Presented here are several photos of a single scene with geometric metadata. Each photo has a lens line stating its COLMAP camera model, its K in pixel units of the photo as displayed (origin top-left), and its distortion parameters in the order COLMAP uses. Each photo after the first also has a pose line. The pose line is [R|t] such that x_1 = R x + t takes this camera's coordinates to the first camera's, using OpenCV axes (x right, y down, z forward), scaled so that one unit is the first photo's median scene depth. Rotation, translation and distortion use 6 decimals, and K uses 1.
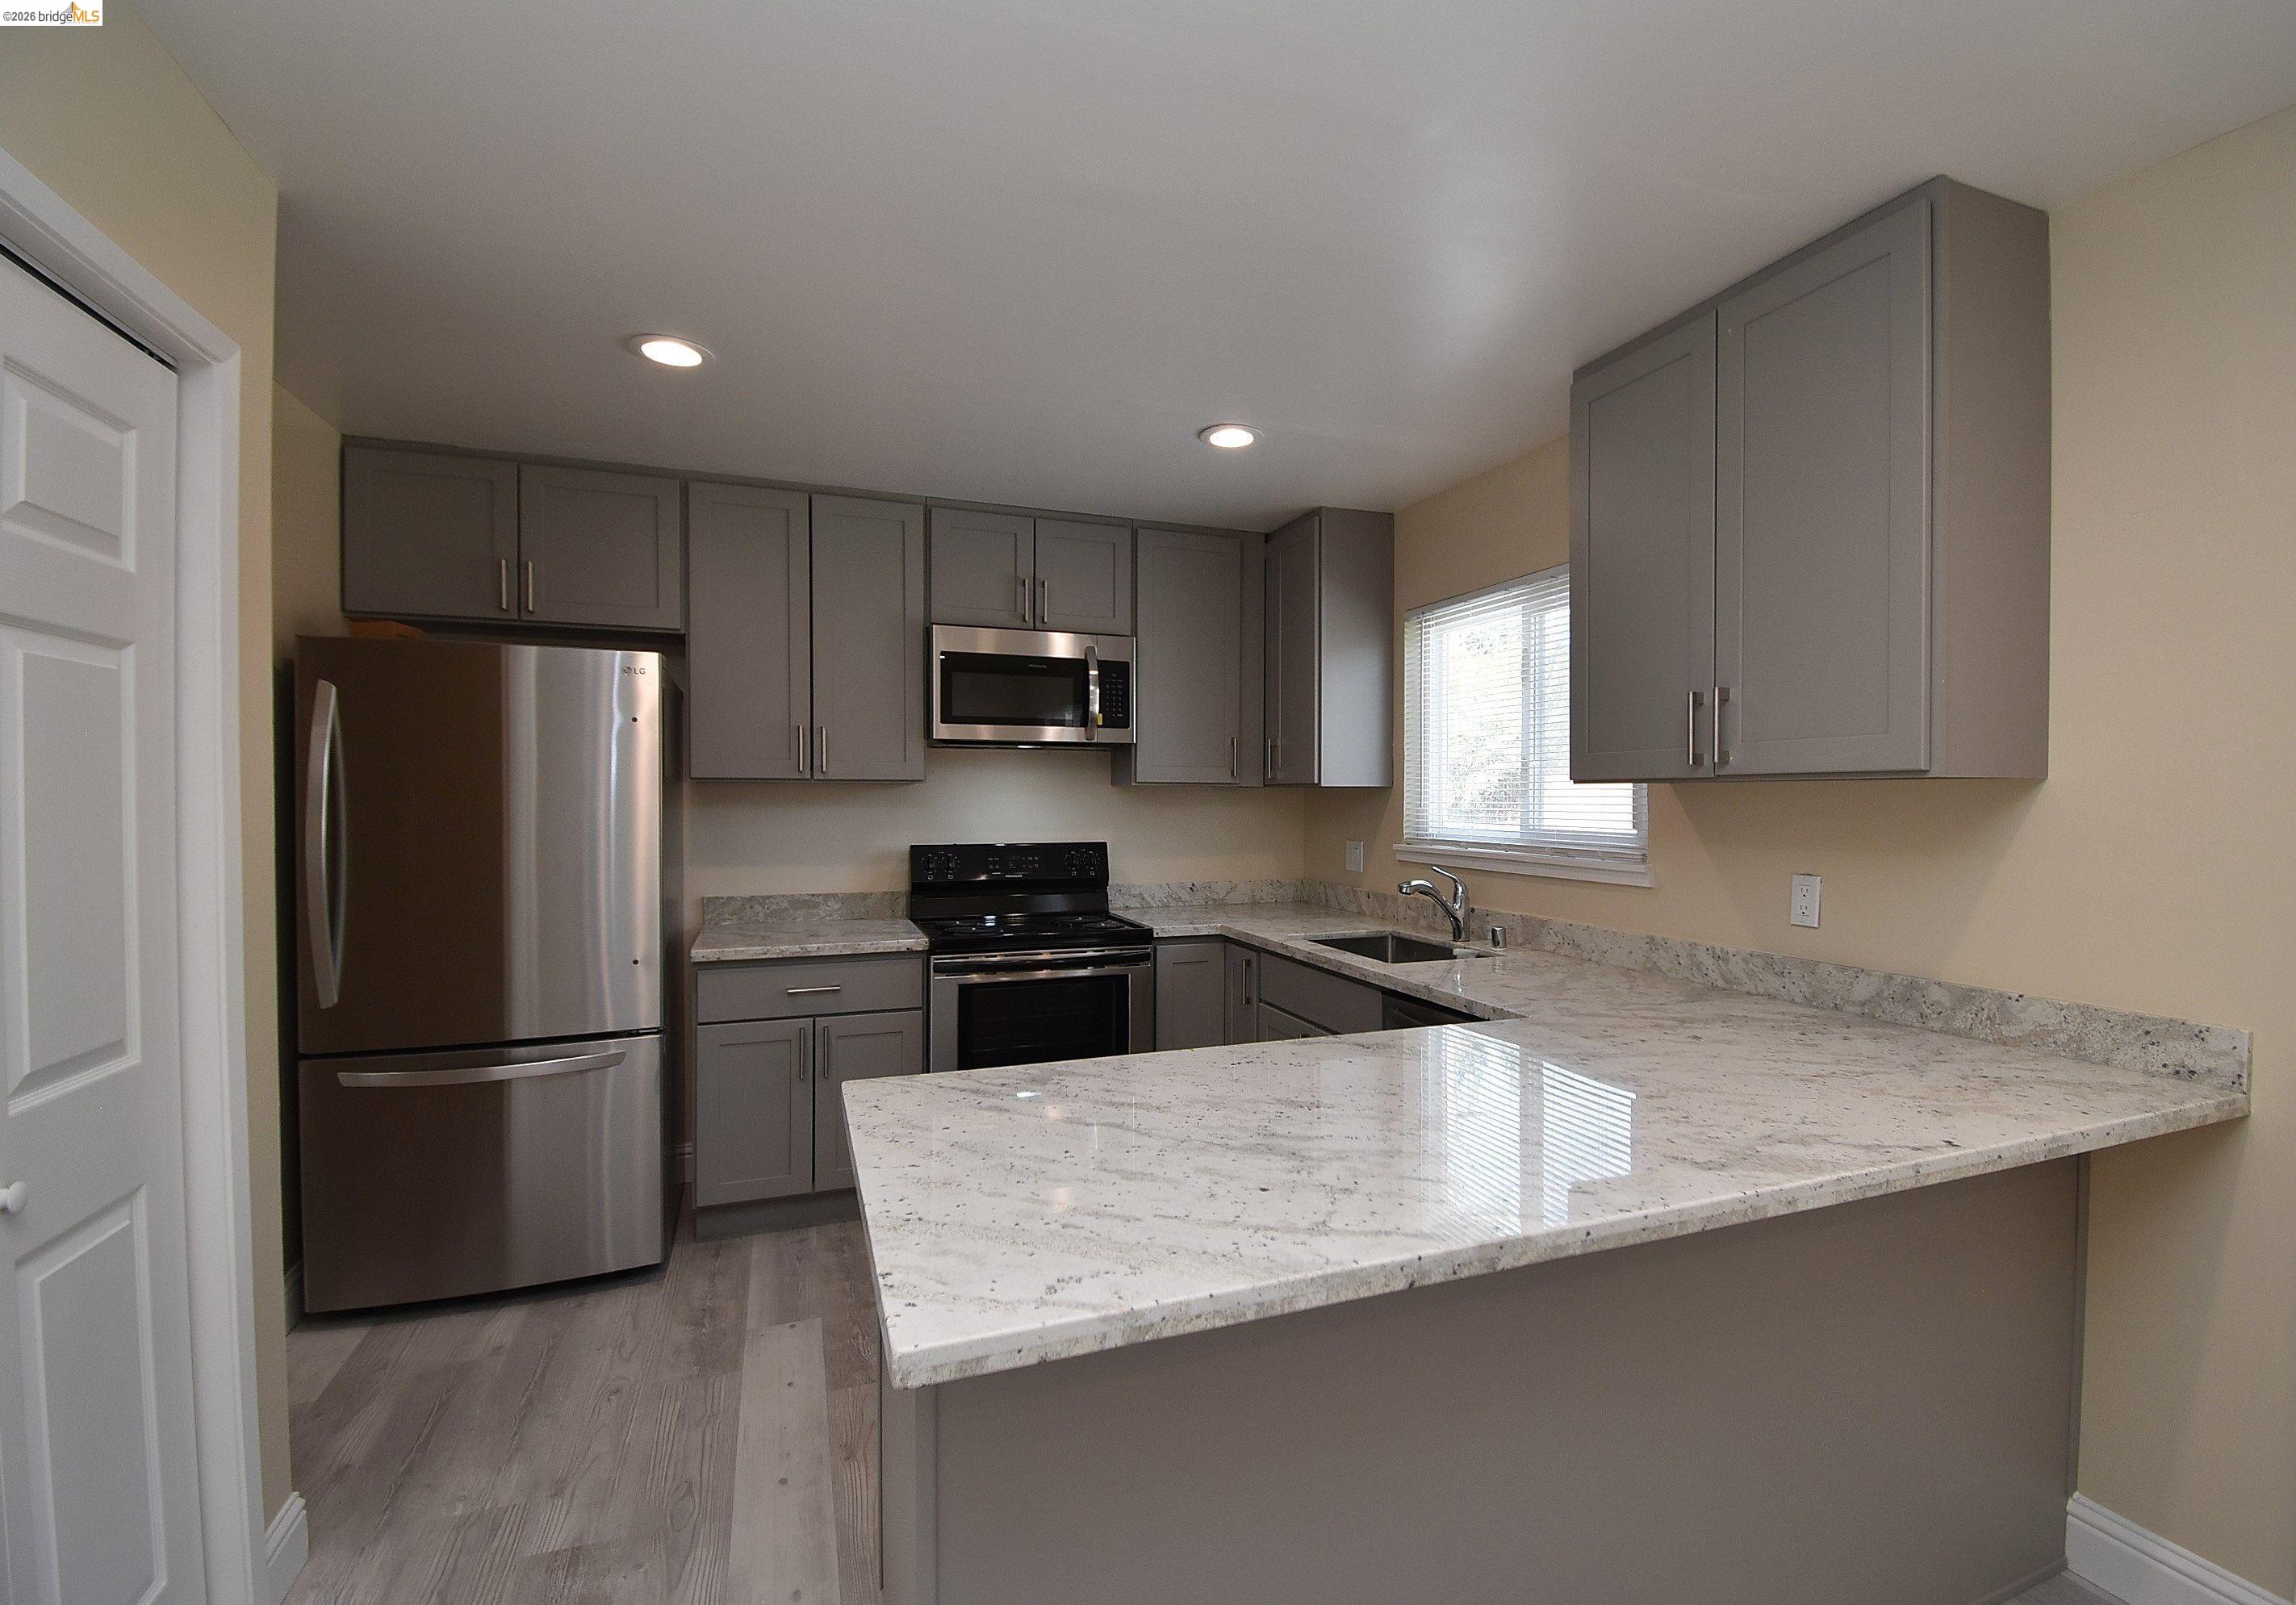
lens RADIAL K [[1072.1, 0, 1223.8], [0, 1072.1, 809.5], [0, 0, 1]] dist [-0.003569, -0.003430]
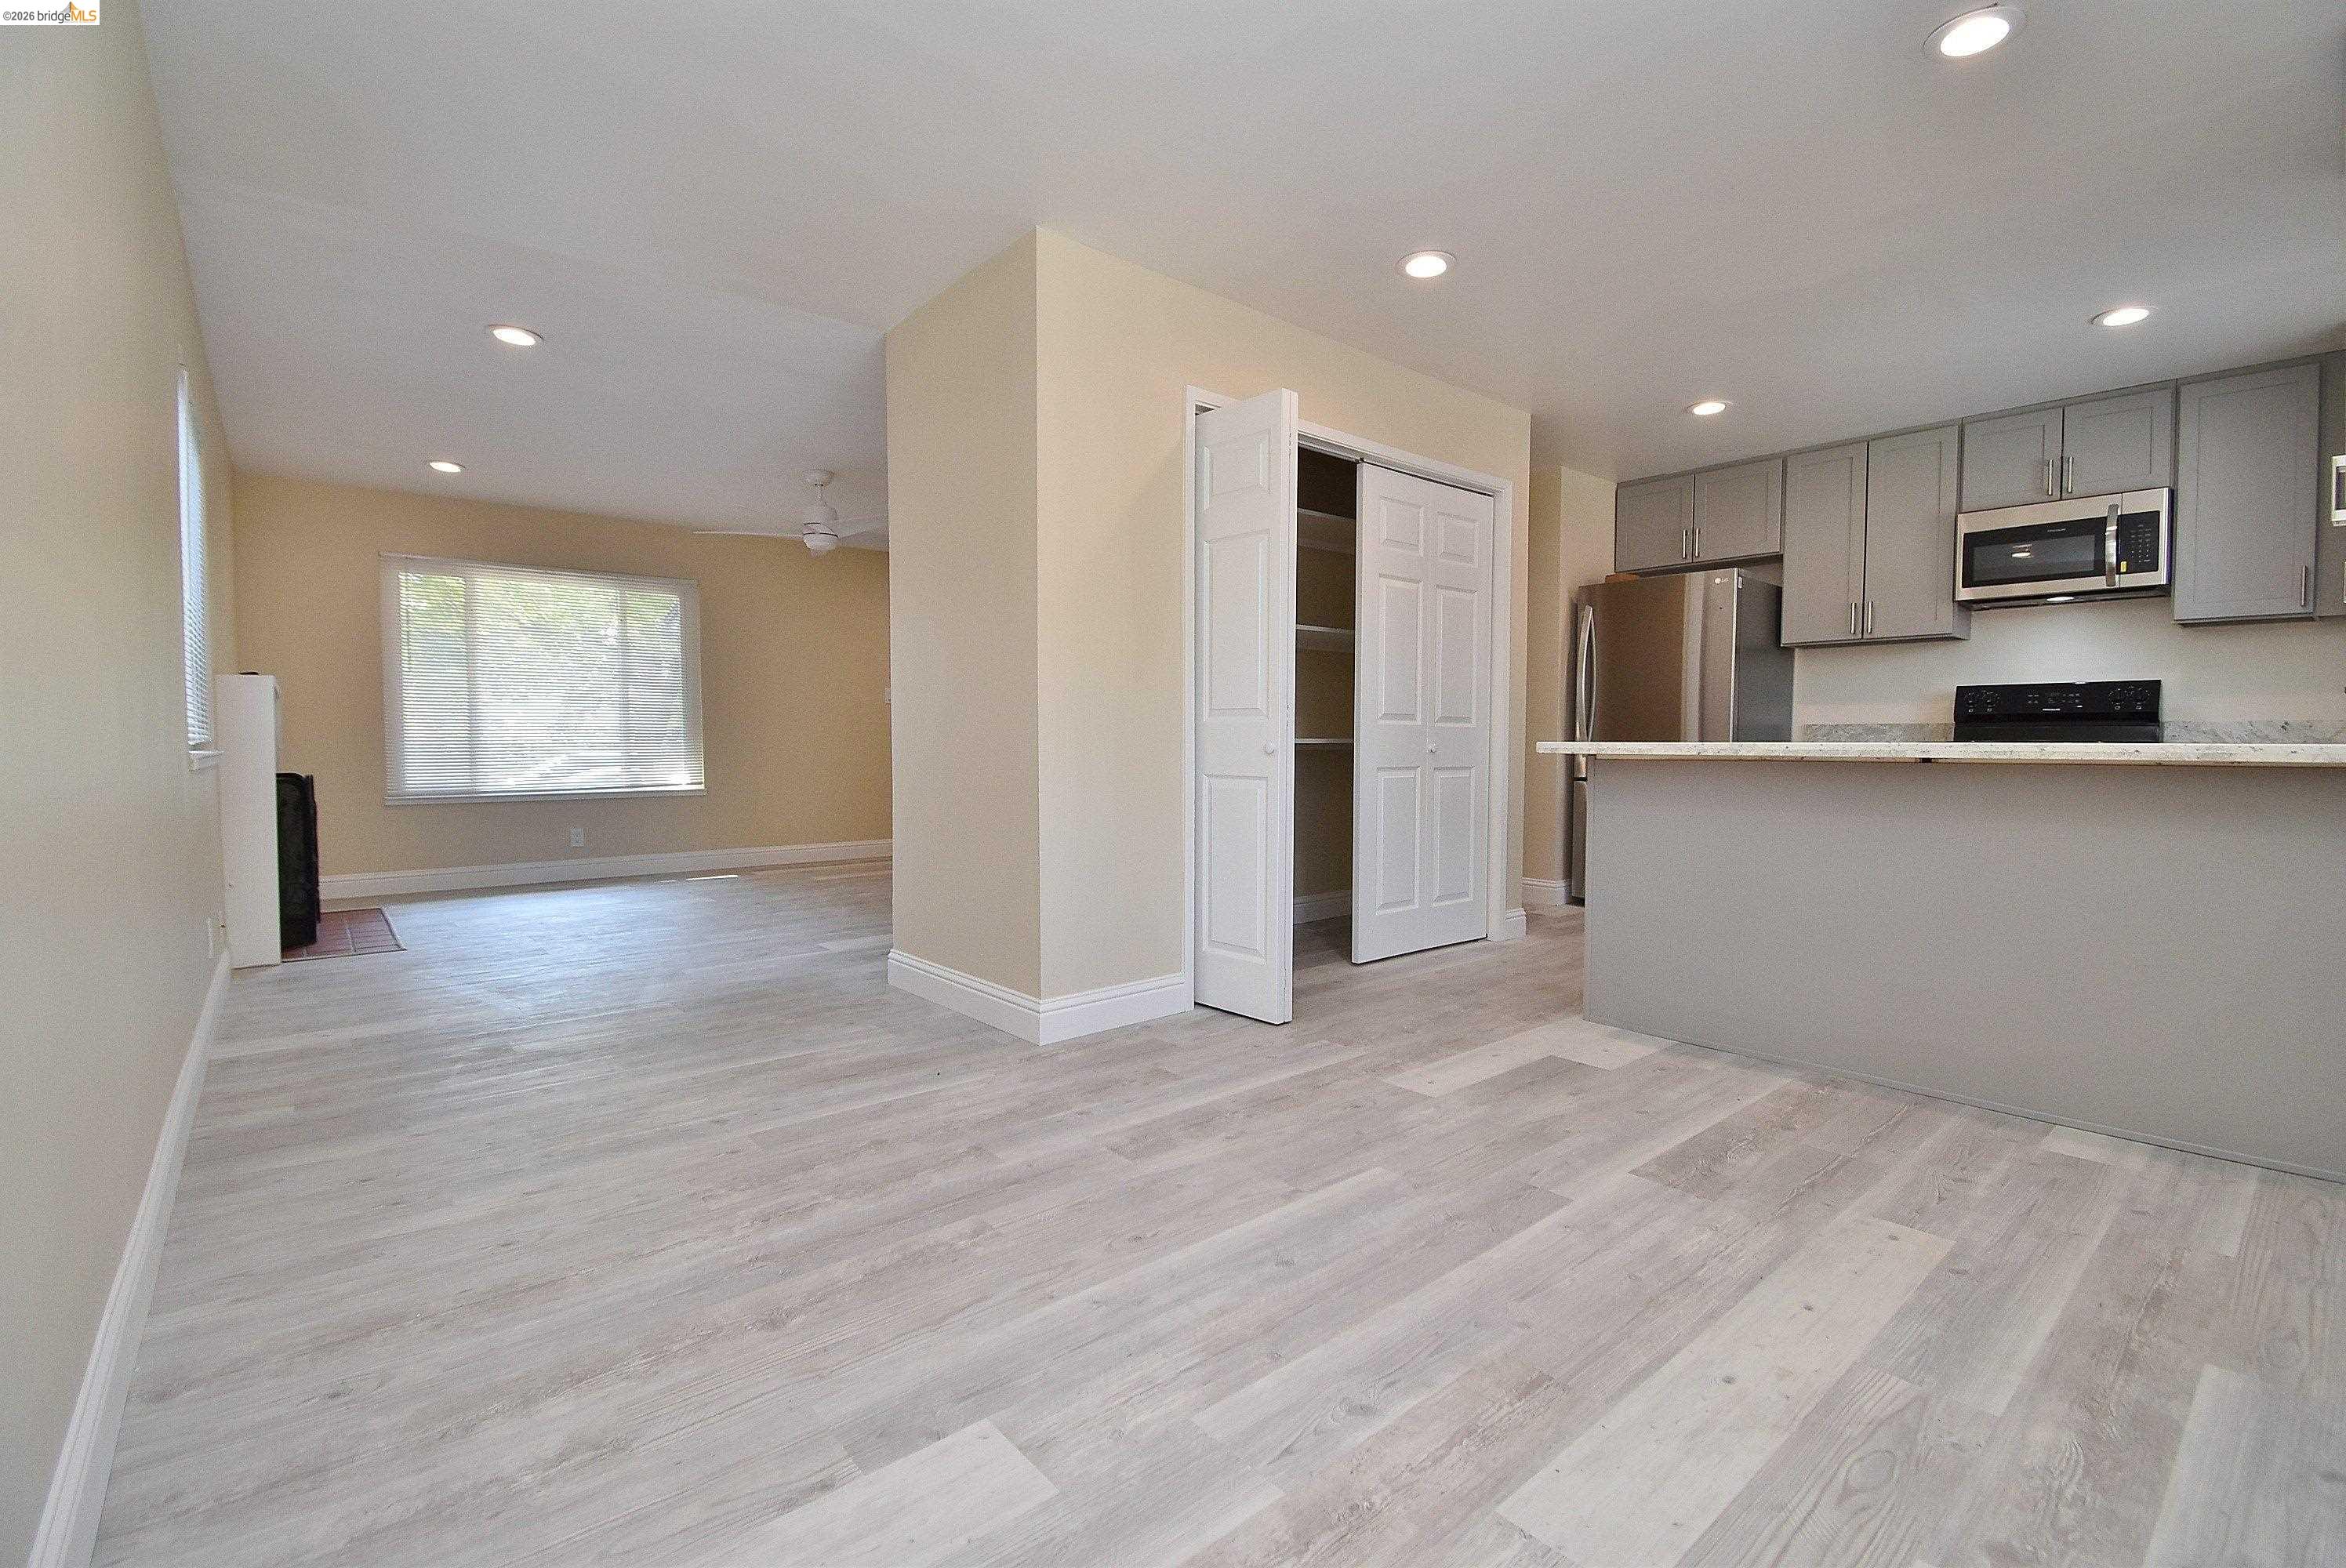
lens RADIAL K [[1031.5, 0, 1147.8], [0, 1031.5, 800.6], [0, 0, 1]] dist [-0.026761, -0.005520]
pose [[0.284356, 0.049676, -0.957431, 0.732591], [-0.009915, 0.998756, 0.048876, 0.145490], [0.958668, -0.004406, 0.284494, -0.355093]]
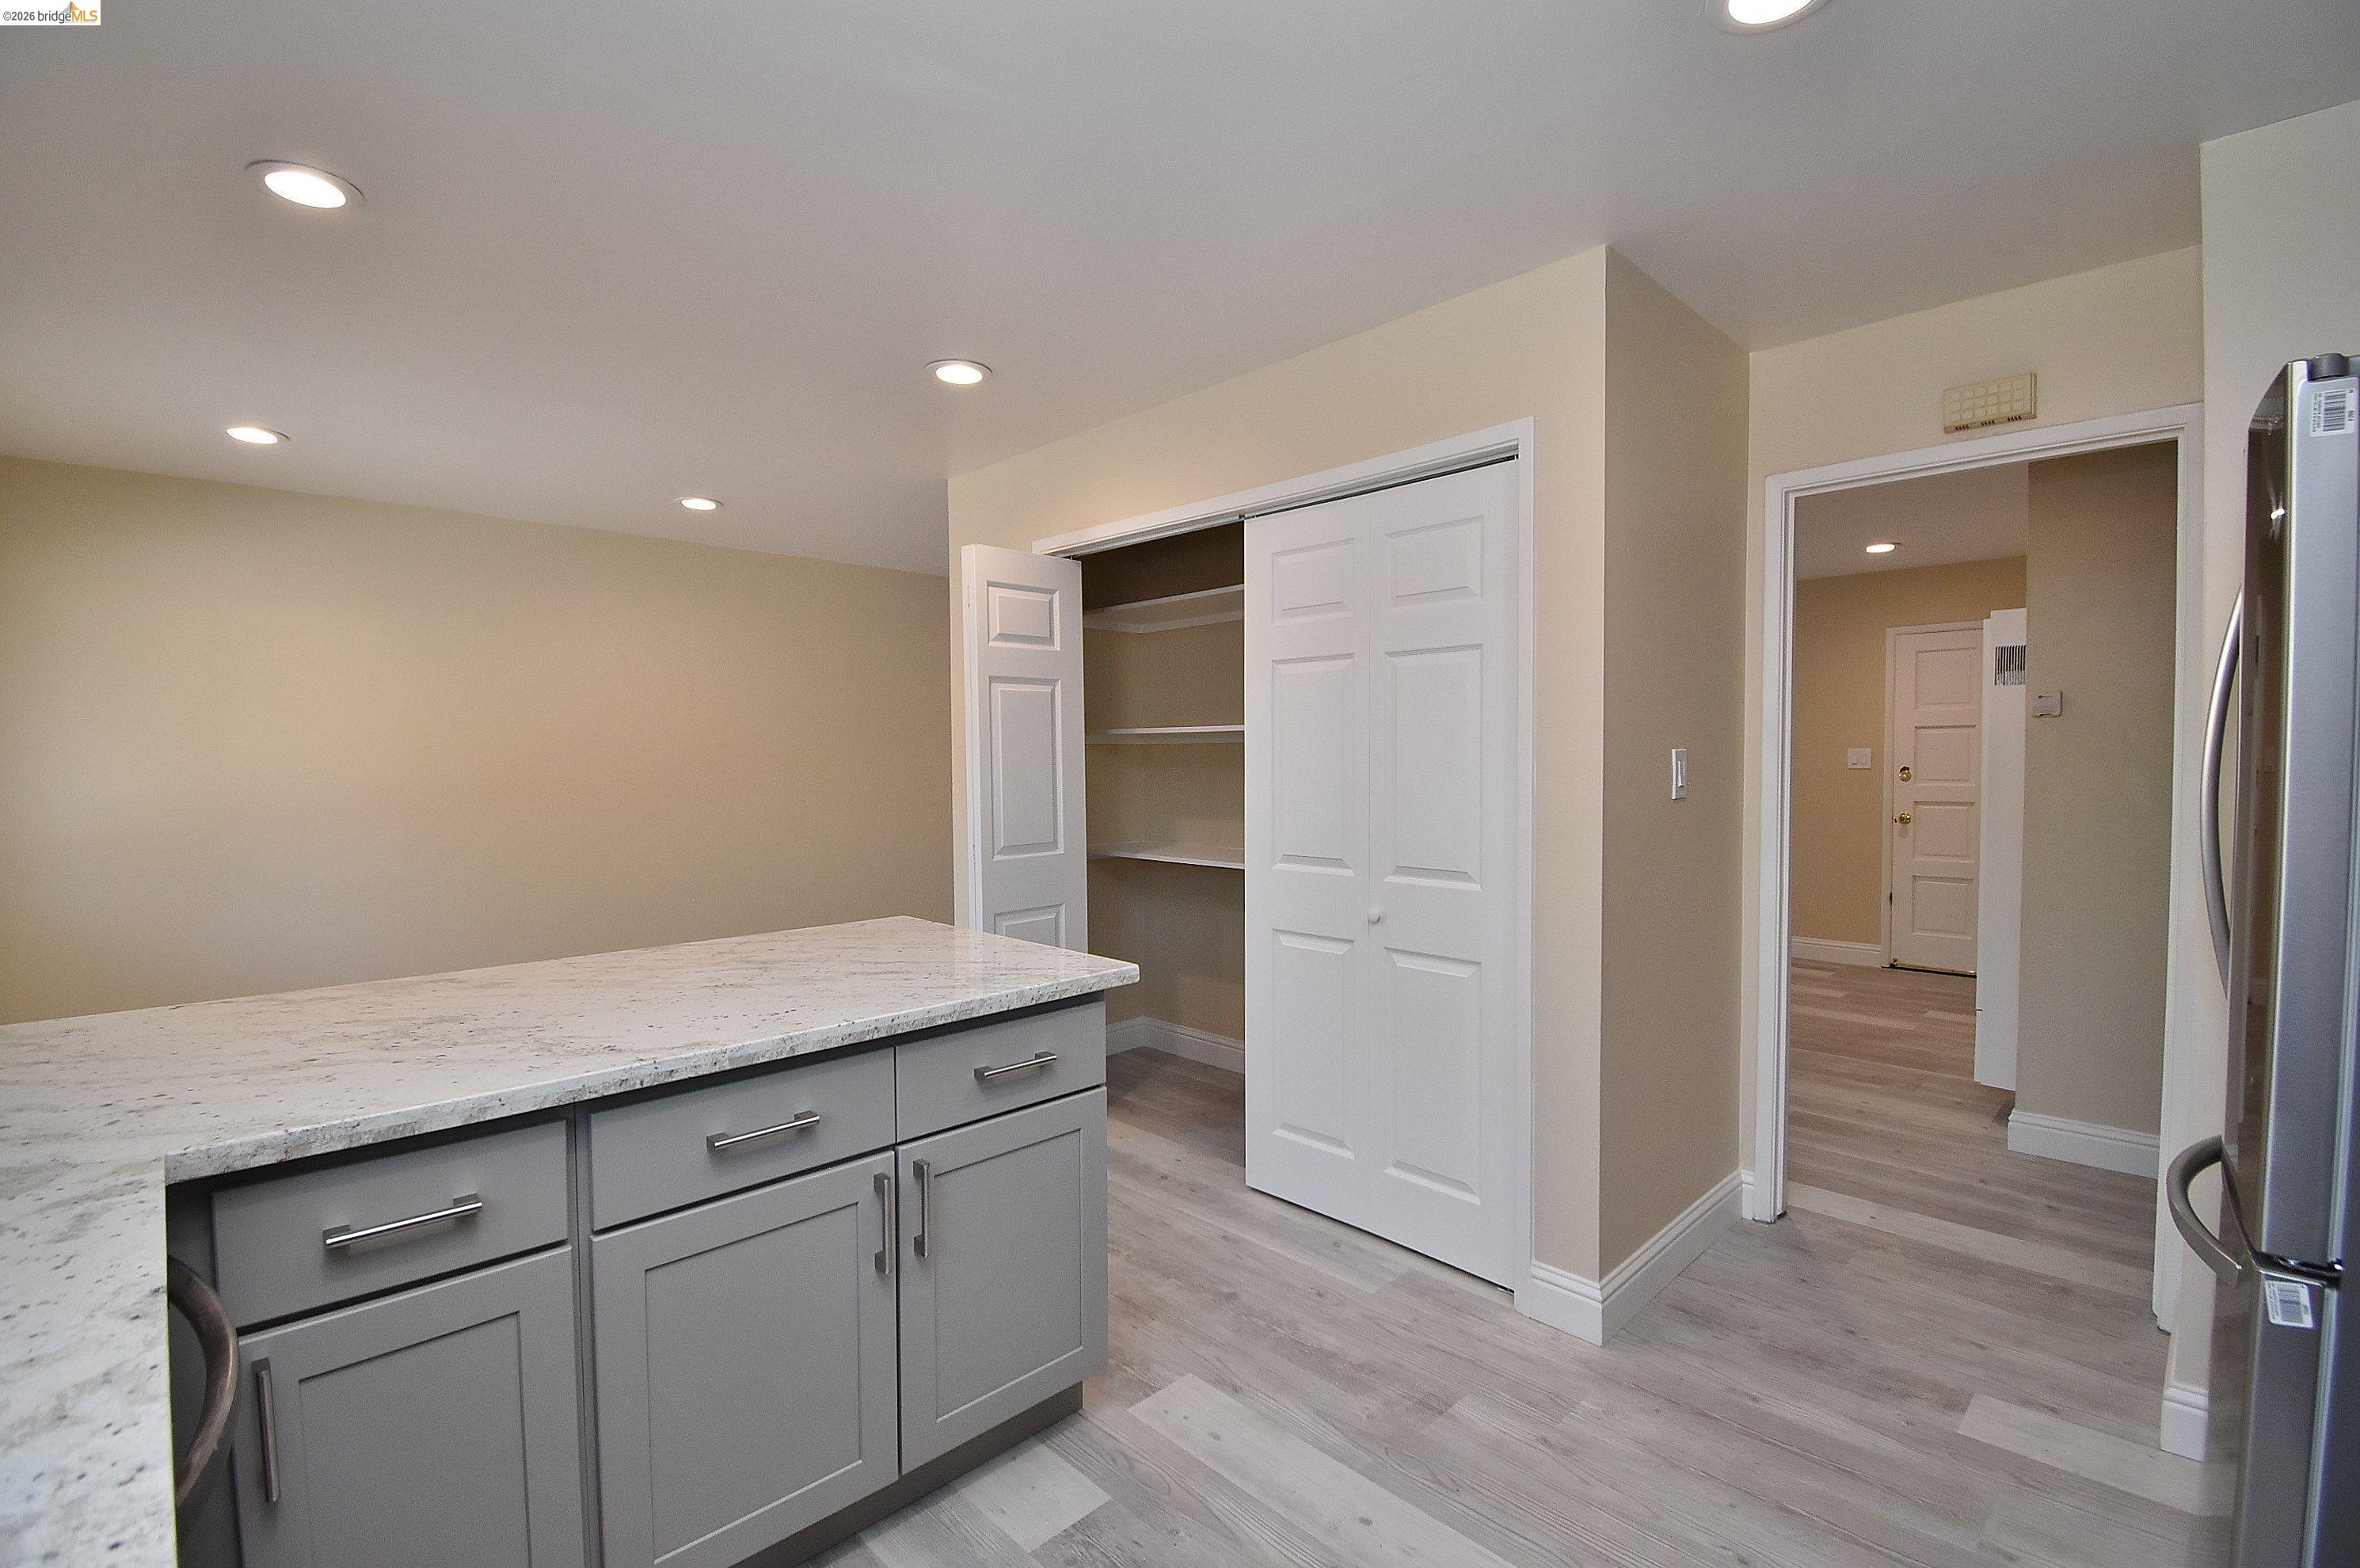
lens RADIAL K [[1049.3, 0, 1211.1], [0, 1049.3, 782.4], [0, 0, 1]] dist [0.005544, -0.013643]
pose [[-0.919378, 0.013431, -0.393146, 0.017261], [-0.001108, 0.999325, 0.036733, 0.001814], [0.393374, 0.034207, -0.918742, 1.092379]]
